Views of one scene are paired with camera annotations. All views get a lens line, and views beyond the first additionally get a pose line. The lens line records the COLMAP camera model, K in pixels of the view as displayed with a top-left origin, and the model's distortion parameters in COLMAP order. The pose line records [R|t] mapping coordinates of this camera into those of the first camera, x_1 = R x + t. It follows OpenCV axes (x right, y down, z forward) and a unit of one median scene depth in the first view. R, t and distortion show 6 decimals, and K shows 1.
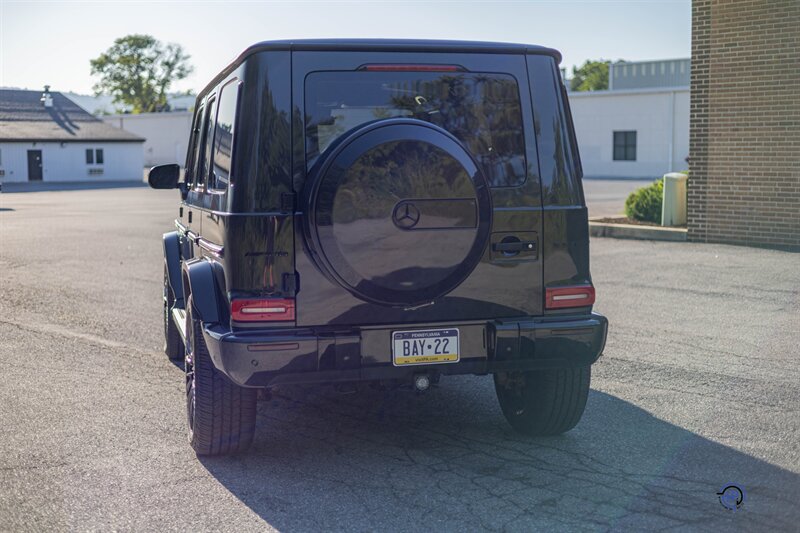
lens RADIAL K [[1111.9, 0, 400.0], [0, 1111.9, 266.5], [0, 0, 1]] dist [0.022858, -0.006519]
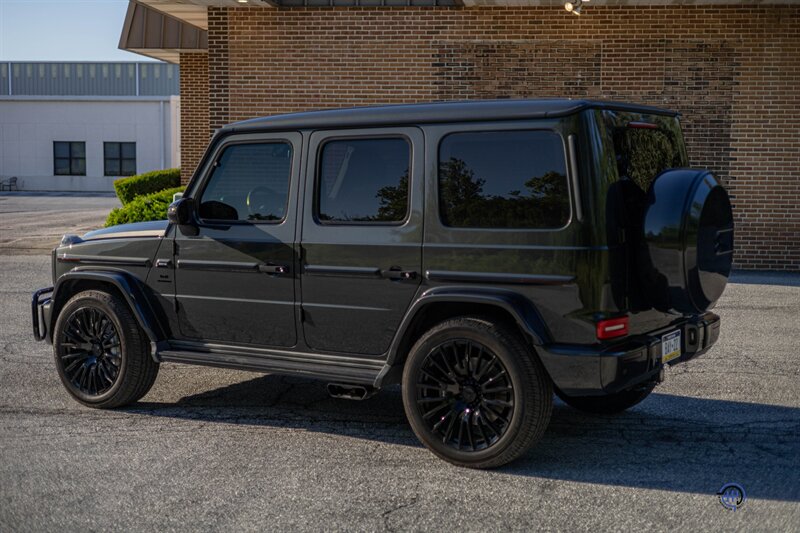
lens RADIAL K [[1111.9, 0, 400.0], [0, 1111.9, 266.5], [0, 0, 1]] dist [0.022858, -0.006519]
pose [[0.740015, -0.053042, 0.670495, -0.343899], [0.058768, 0.998172, 0.014103, -0.018127], [-0.670018, 0.028967, 0.741780, 0.084214]]
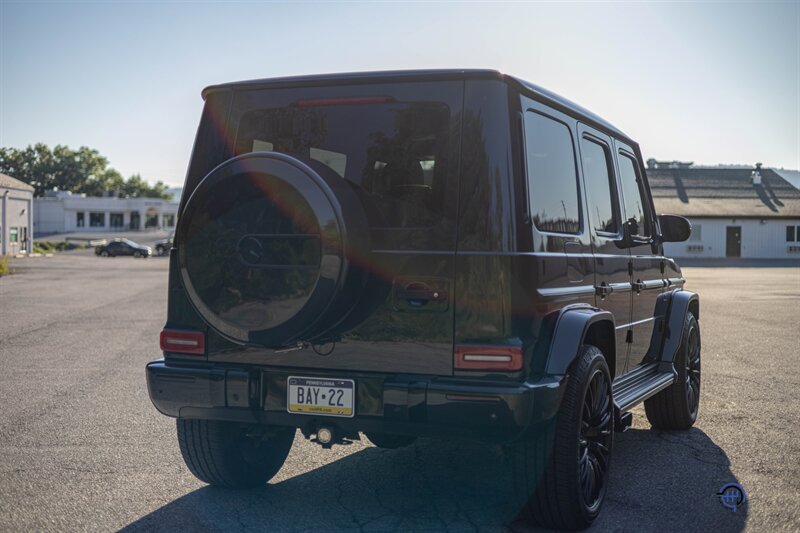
lens RADIAL K [[1111.9, 0, 400.0], [0, 1111.9, 266.5], [0, 0, 1]] dist [0.022858, -0.006519]
pose [[0.794611, 0.031778, -0.606287, 0.207619], [-0.074663, 0.996164, -0.045641, 0.000486], [0.602511, 0.081534, 0.793935, 0.094685]]
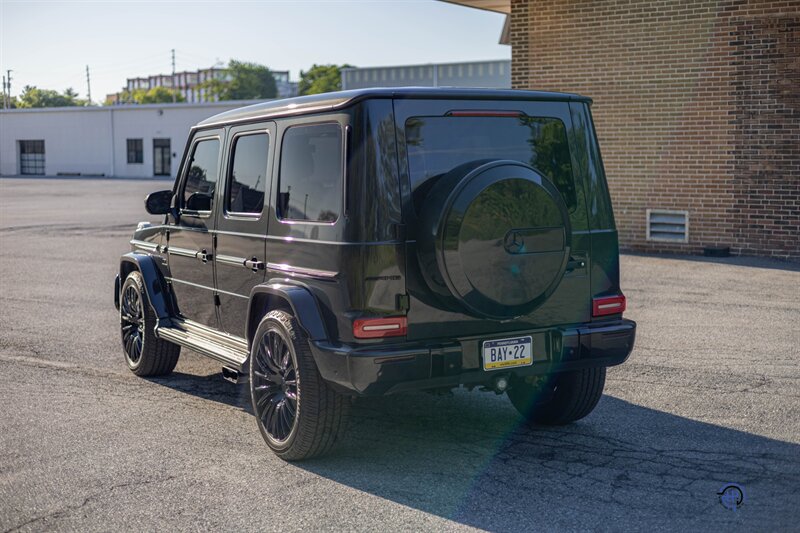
lens RADIAL K [[1111.9, 0, 400.0], [0, 1111.9, 266.5], [0, 0, 1]] dist [0.022858, -0.006519]
pose [[0.969533, -0.027944, 0.243361, -0.119679], [0.028388, 0.999596, 0.001684, -0.007720], [-0.243310, 0.005275, 0.969934, -0.034381]]
